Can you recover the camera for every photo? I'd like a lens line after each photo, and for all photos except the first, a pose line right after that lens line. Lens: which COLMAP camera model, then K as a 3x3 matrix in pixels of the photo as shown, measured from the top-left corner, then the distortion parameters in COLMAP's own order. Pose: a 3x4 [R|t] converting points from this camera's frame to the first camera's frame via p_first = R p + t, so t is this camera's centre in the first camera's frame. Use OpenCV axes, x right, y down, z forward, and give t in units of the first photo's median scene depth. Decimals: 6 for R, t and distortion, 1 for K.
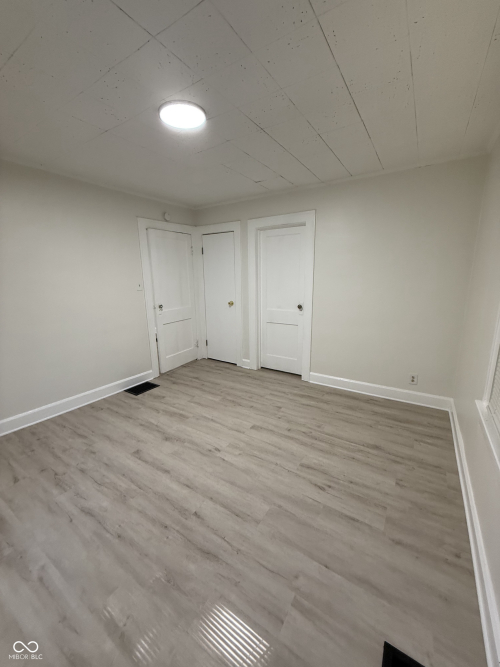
lens RADIAL K [[266.8, 0, 249.6], [0, 266.8, 334.0], [0, 0, 1]] dist [-0.000057, 0.000557]
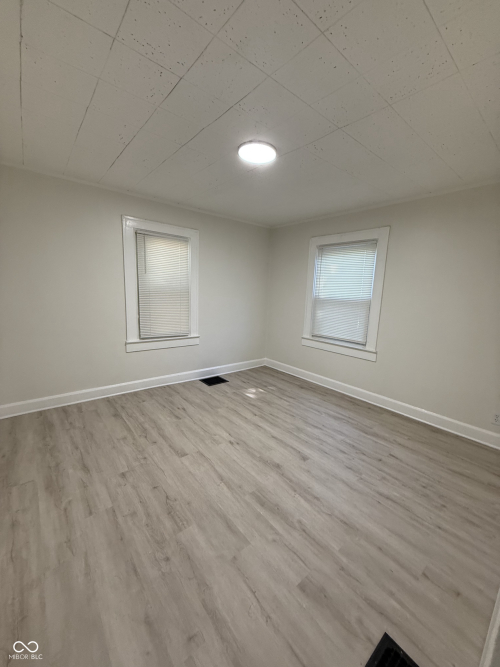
lens RADIAL K [[266.8, 0, 250.7], [0, 266.8, 334.5], [0, 0, 1]] dist [-0.000057, 0.000557]
pose [[-0.955208, -0.079941, 0.284932, -0.463869], [0.033473, 0.927459, 0.372424, -0.379545], [-0.294035, 0.365280, -0.883241, 1.739188]]
